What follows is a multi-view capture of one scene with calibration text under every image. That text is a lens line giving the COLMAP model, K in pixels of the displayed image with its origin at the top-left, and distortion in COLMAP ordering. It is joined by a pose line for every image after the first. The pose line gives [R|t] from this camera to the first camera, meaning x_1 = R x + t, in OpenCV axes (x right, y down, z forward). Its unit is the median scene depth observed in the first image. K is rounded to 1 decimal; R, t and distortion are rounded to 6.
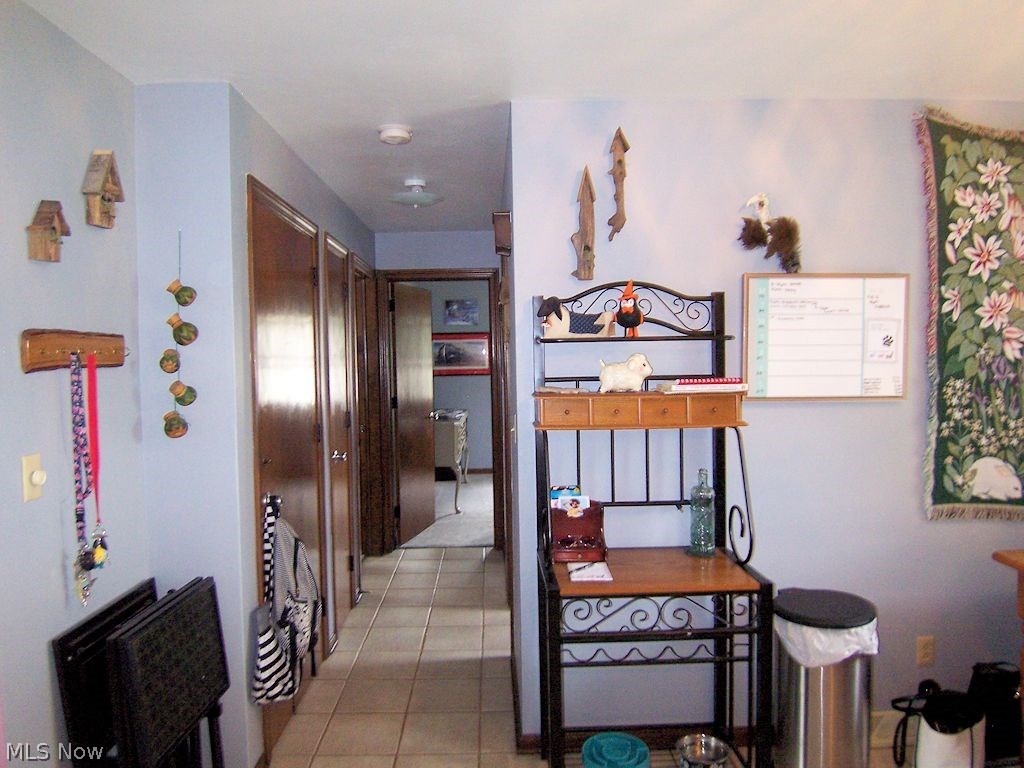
lens RADIAL K [[687.6, 0, 500.7], [0, 687.6, 386.6], [0, 0, 1]] dist [-0.026680, -0.023675]
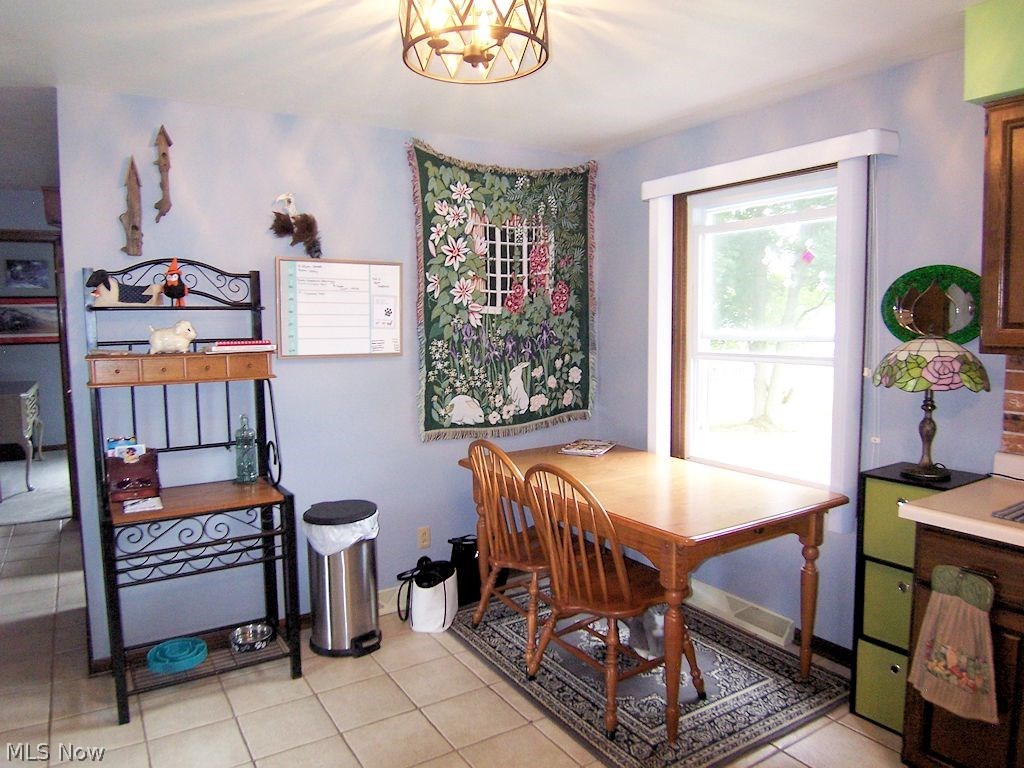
lens RADIAL K [[687.6, 0, 506.1], [0, 687.6, 384.9], [0, 0, 1]] dist [-0.026680, -0.023675]
pose [[0.857453, -0.040258, 0.512985, 0.065992], [0.019911, 0.998784, 0.045101, 0.020266], [-0.514177, -0.028458, 0.857212, -0.290141]]
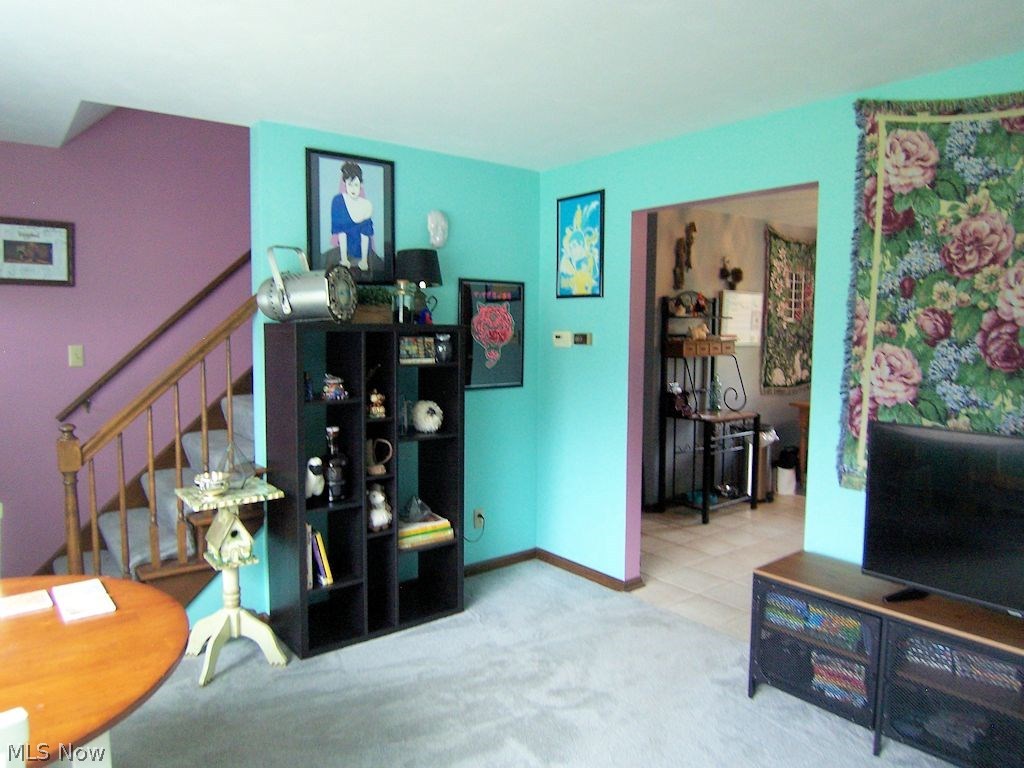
lens RADIAL K [[687.6, 0, 509.9], [0, 687.6, 379.2], [0, 0, 1]] dist [-0.026680, -0.023675]
pose [[0.797966, -0.028952, 0.602007, -1.609706], [-0.001155, 0.998770, 0.049564, 0.021026], [-0.602701, -0.040246, 0.796951, -0.424967]]
